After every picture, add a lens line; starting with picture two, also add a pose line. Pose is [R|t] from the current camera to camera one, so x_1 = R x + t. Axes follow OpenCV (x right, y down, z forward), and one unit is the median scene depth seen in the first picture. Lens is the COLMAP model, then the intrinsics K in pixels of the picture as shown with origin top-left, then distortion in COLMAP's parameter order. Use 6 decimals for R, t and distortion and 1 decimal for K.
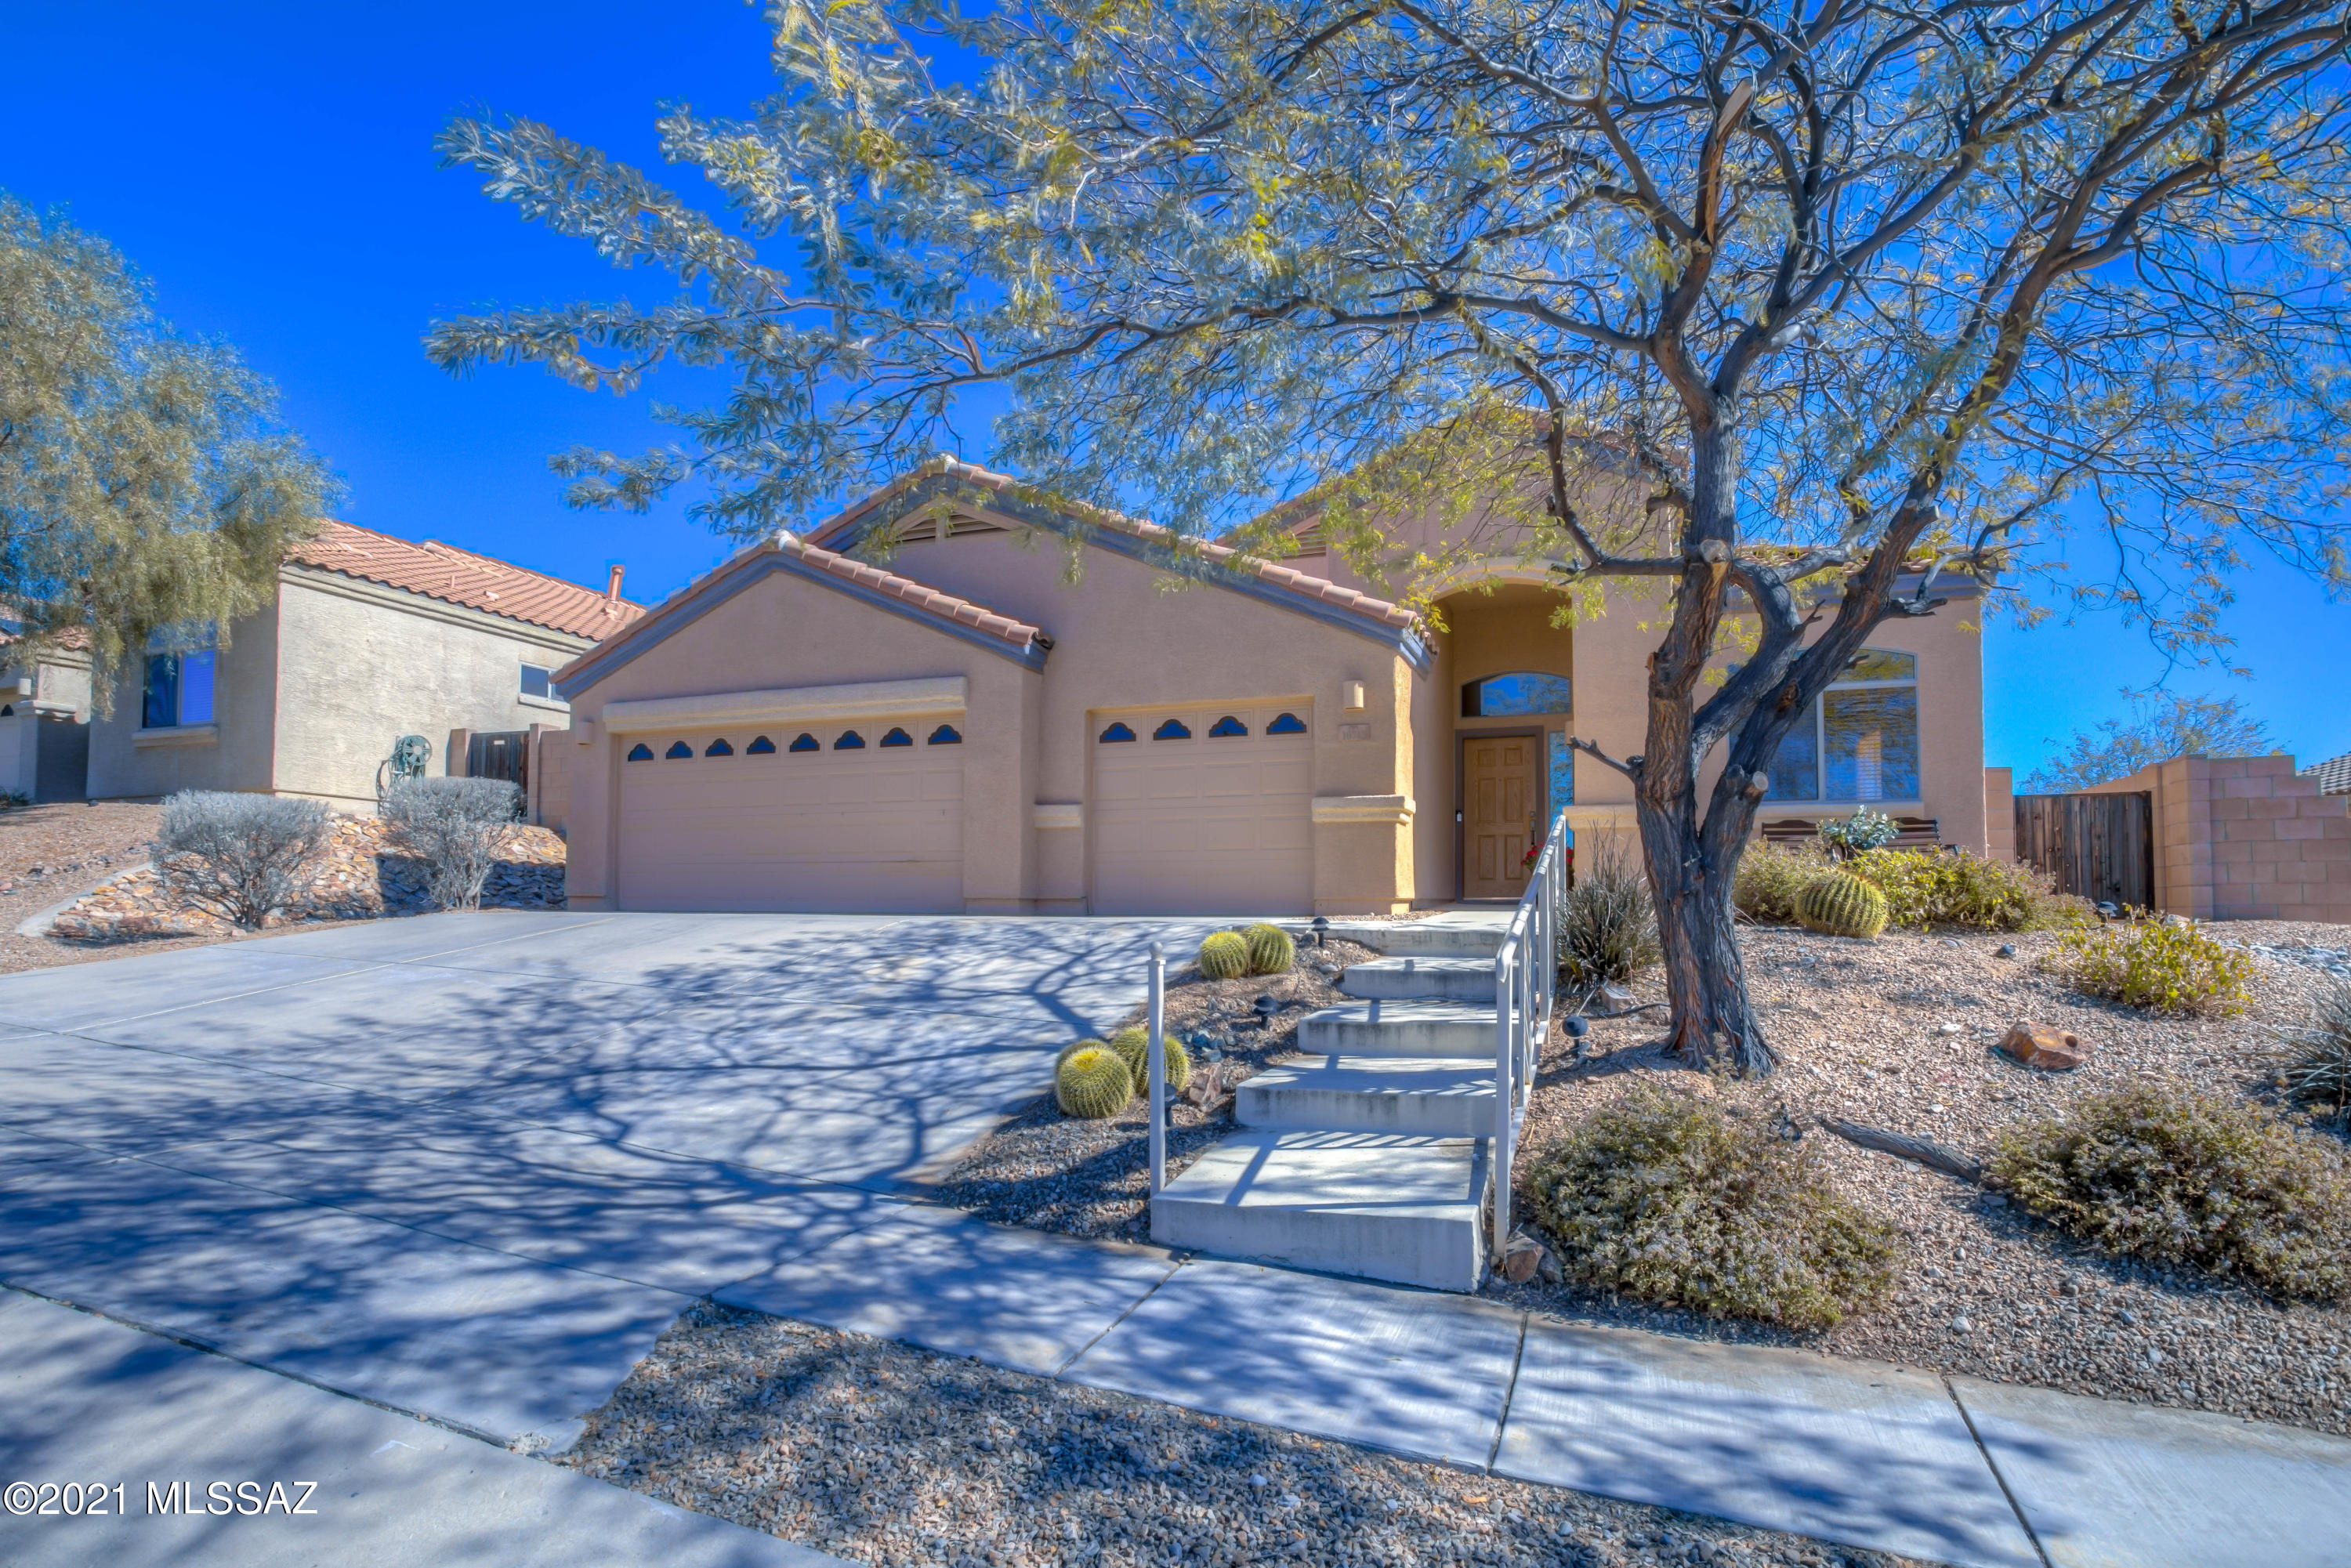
lens RADIAL K [[1144.9, 0, 1187.4], [0, 1144.9, 823.3], [0, 0, 1]] dist [-0.064634, 0.030405]
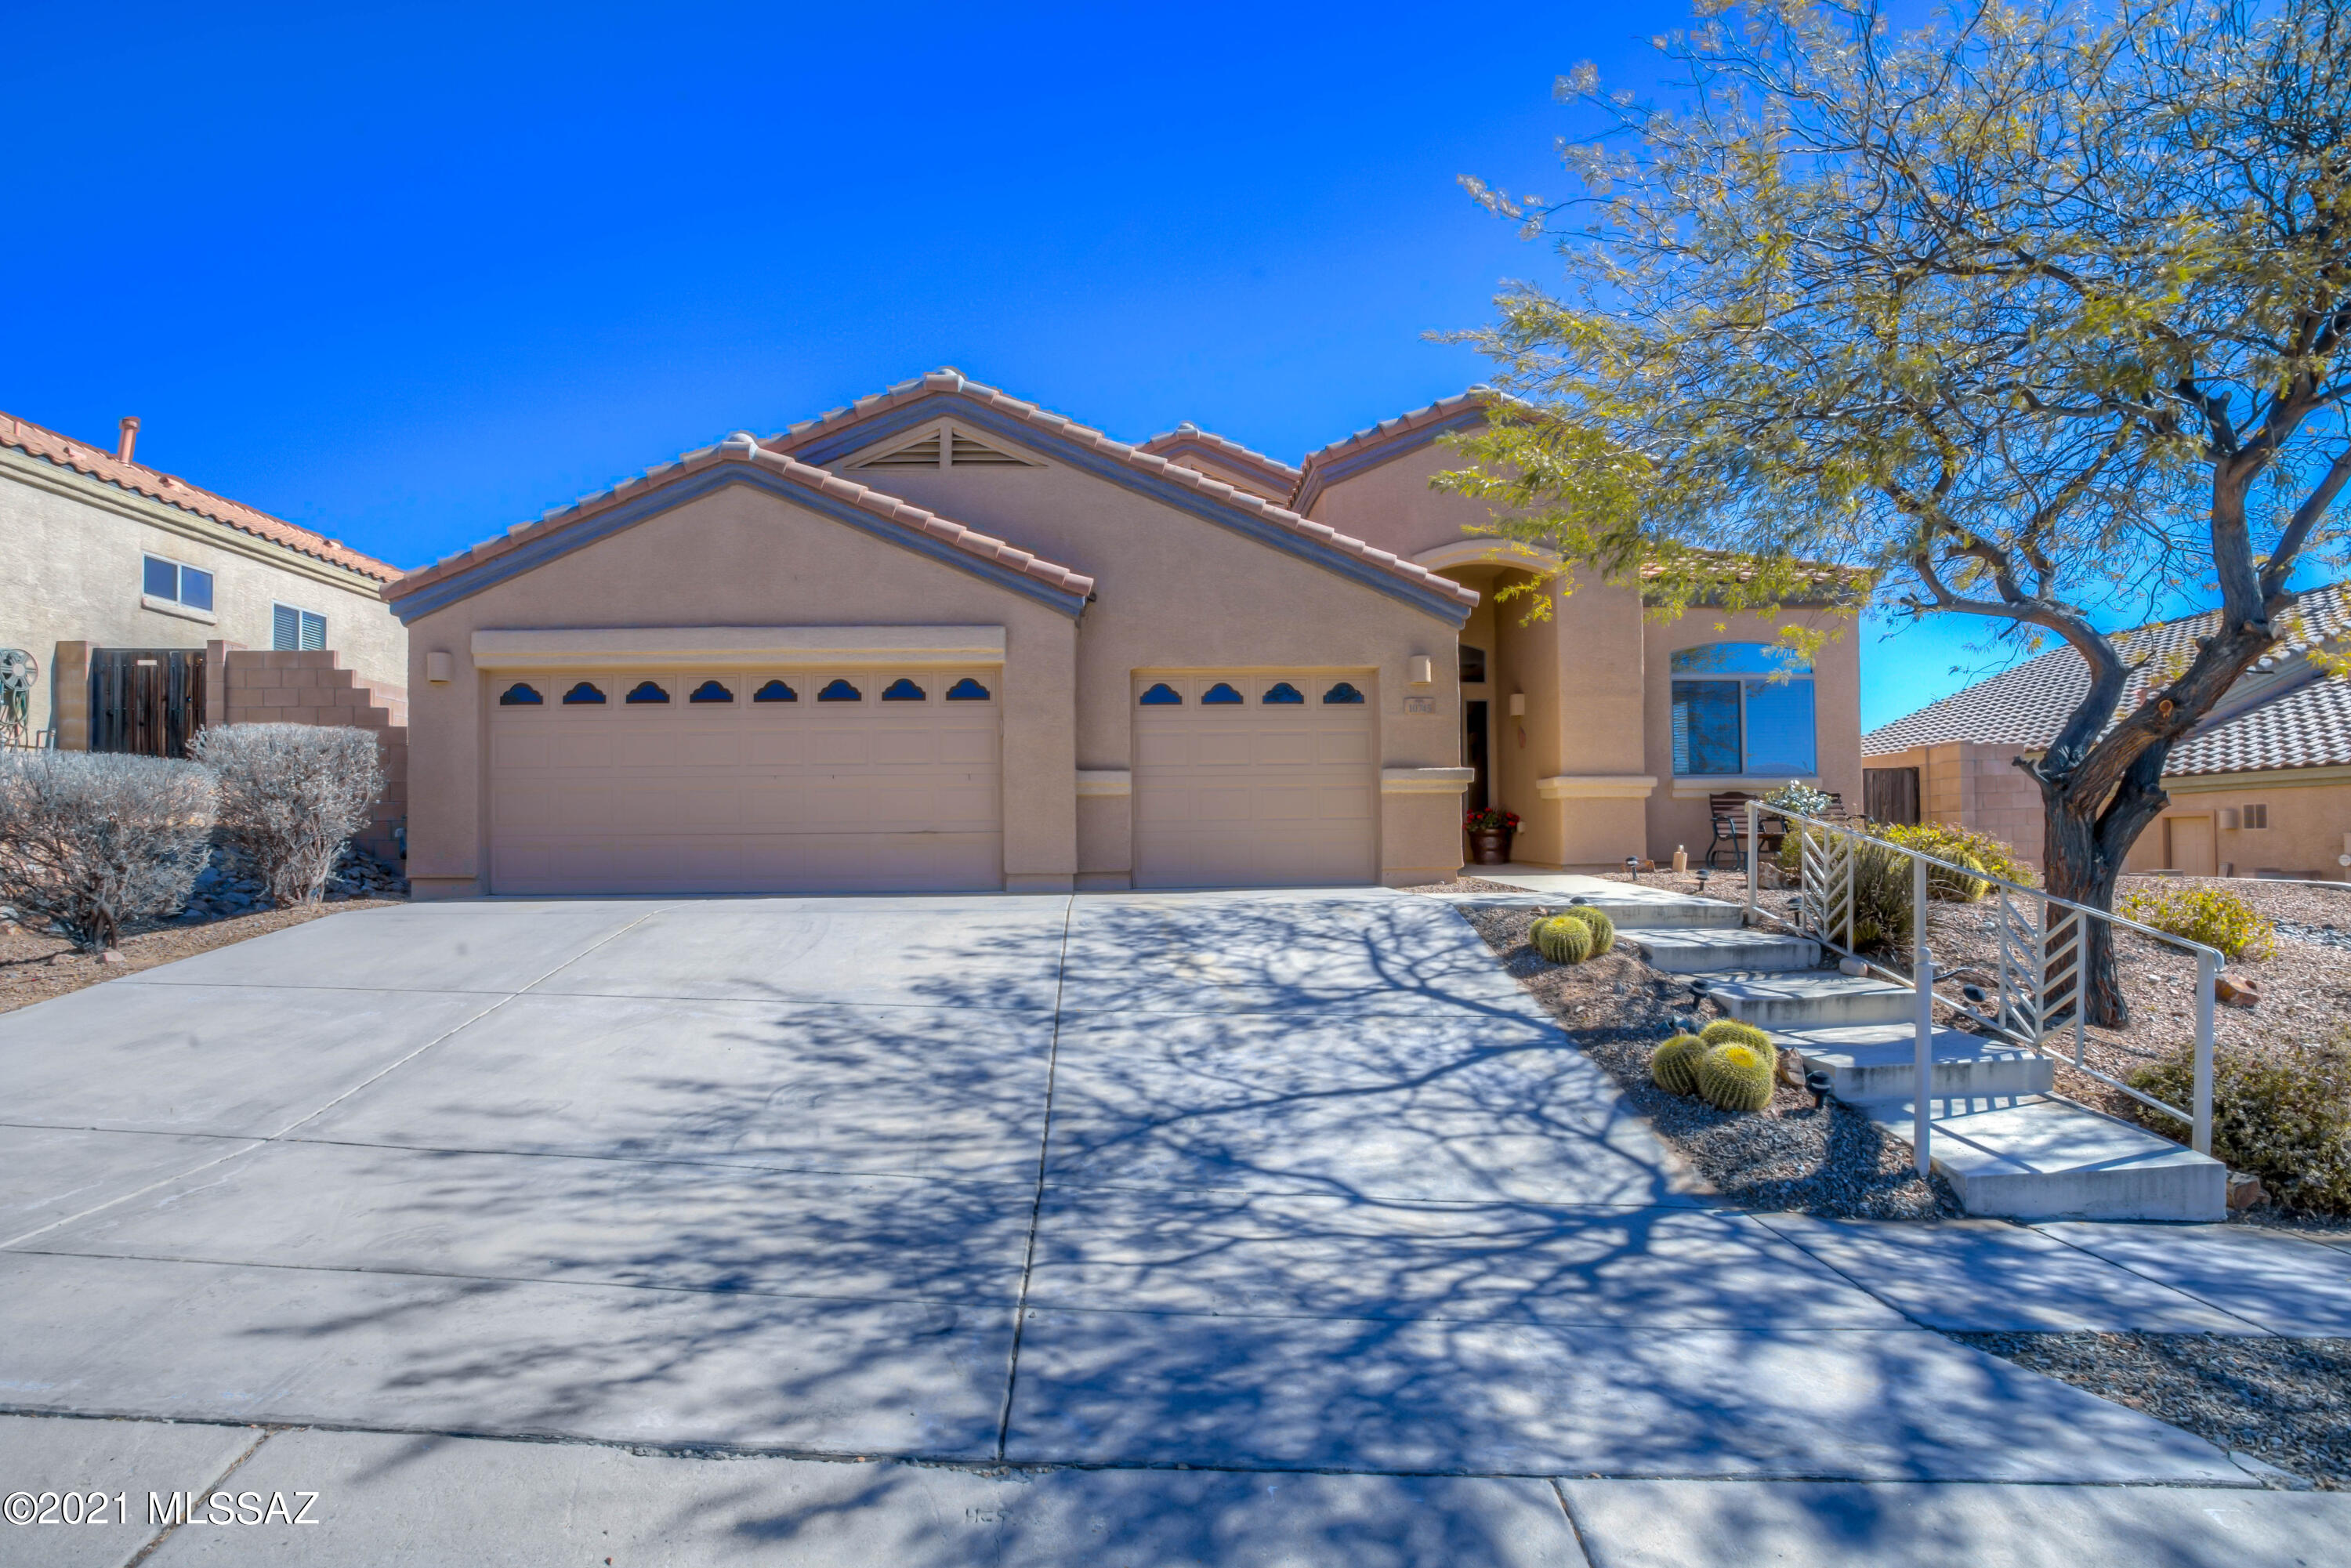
lens RADIAL K [[1193.4, 0, 1167.5], [0, 1193.4, 790.1], [0, 0, 1]] dist [-0.072932, 0.034507]
pose [[0.930065, 0.002904, 0.367383, -1.033203], [-0.013042, 0.999599, 0.025115, -0.062792], [-0.367163, -0.028150, 0.929730, 0.205135]]
